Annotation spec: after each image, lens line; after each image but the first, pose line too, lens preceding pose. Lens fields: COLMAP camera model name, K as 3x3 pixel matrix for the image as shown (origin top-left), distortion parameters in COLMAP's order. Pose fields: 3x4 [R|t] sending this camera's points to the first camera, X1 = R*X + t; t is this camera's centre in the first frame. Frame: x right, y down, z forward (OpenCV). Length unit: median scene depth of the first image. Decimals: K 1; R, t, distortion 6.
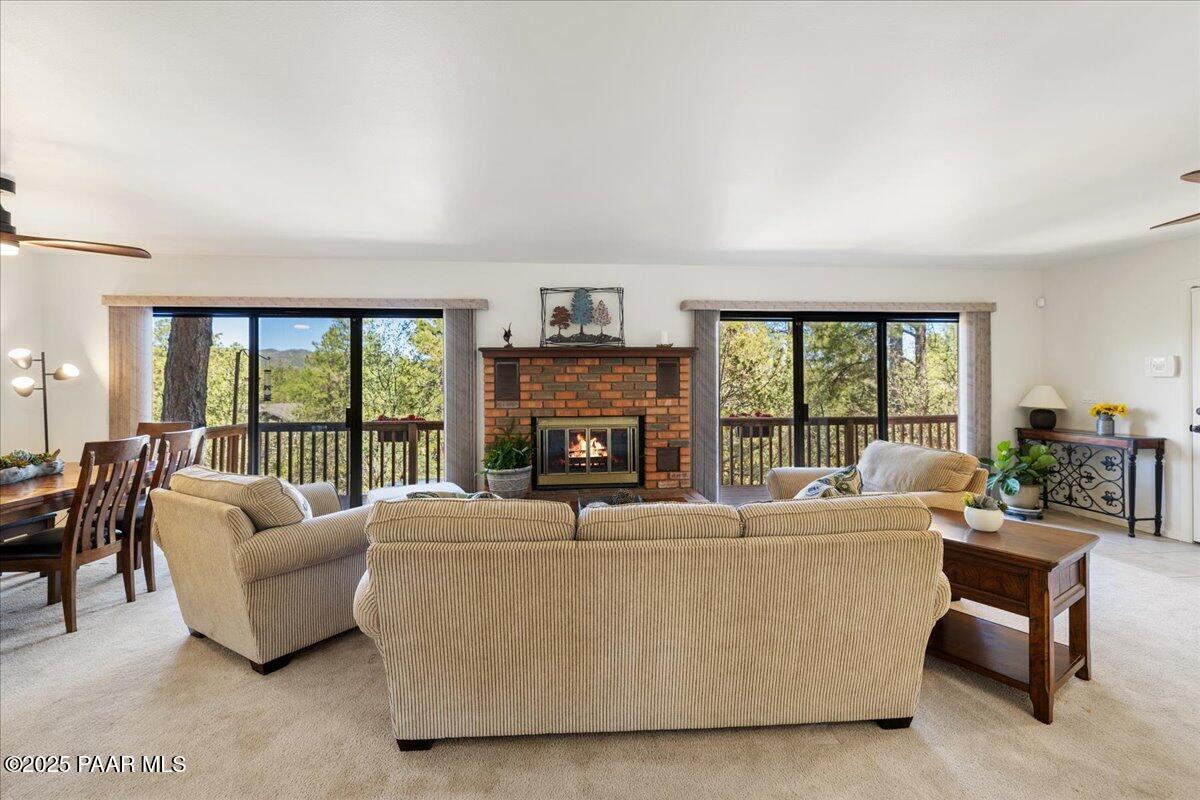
lens RADIAL K [[520.6, 0, 598.4], [0, 520.6, 385.5], [0, 0, 1]] dist [-0.000208, 0.000242]
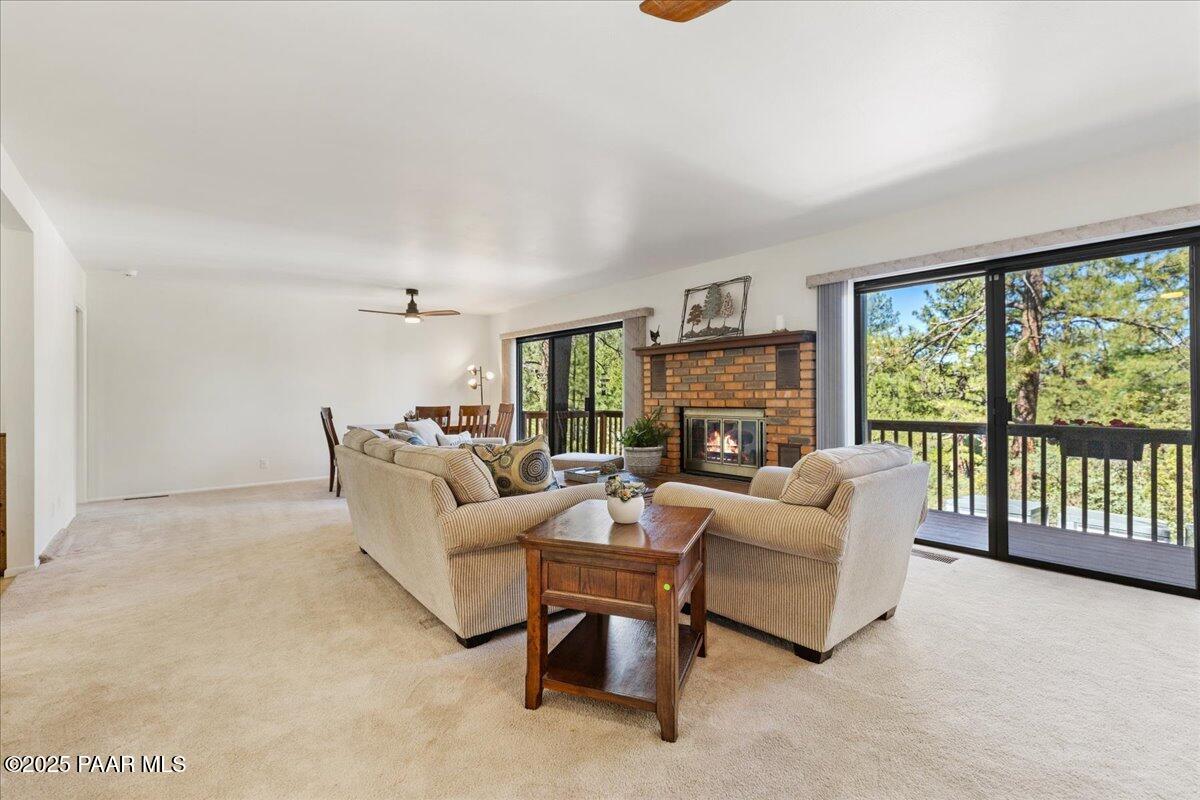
lens RADIAL K [[520.6, 0, 639.2], [0, 520.6, 403.3], [0, 0, 1]] dist [-0.000208, 0.000242]
pose [[0.586385, 0.015406, -0.809886, 0.726424], [-0.002233, 0.999846, 0.017403, 0.033897], [0.810030, -0.008396, 0.586329, 0.269766]]
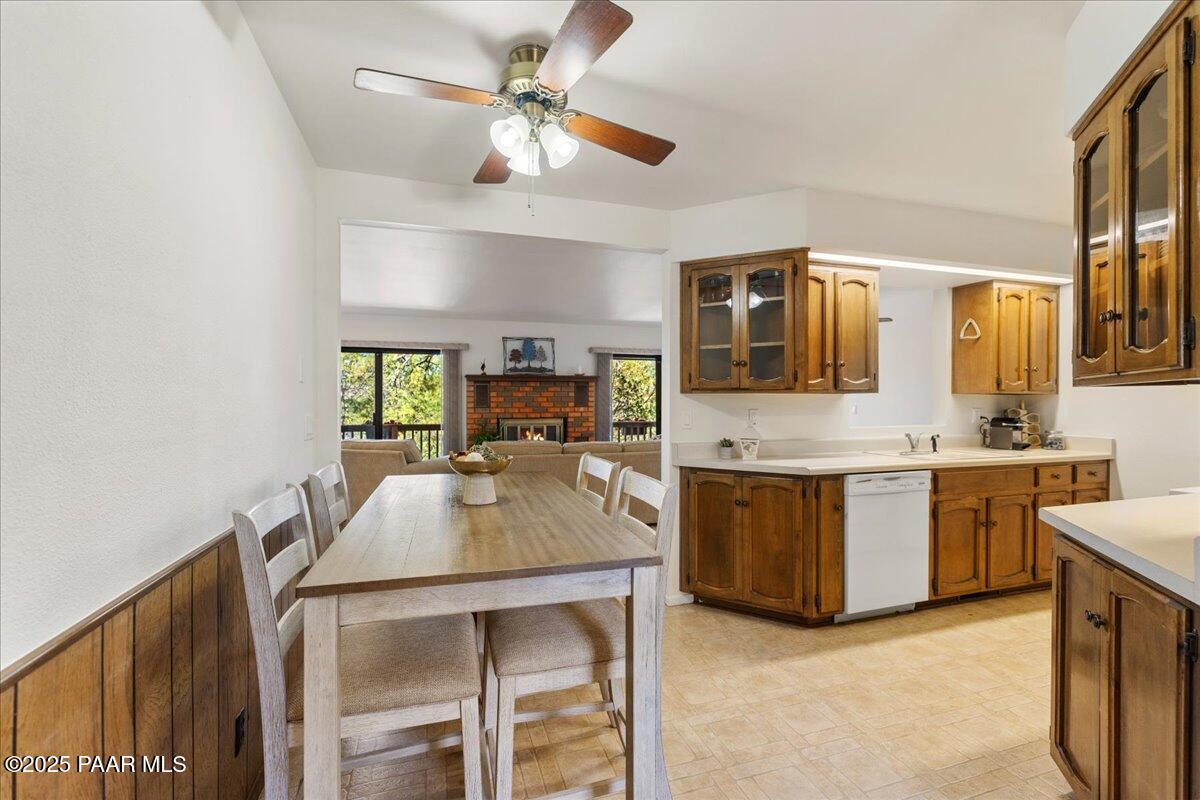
lens RADIAL K [[520.6, 0, 609.4], [0, 520.6, 403.0], [0, 0, 1]] dist [-0.000208, 0.000242]
pose [[0.973505, 0.002644, 0.228651, -0.156143], [-0.003023, 0.999995, 0.001307, 0.010426], [-0.228646, -0.001964, 0.973508, -0.615483]]
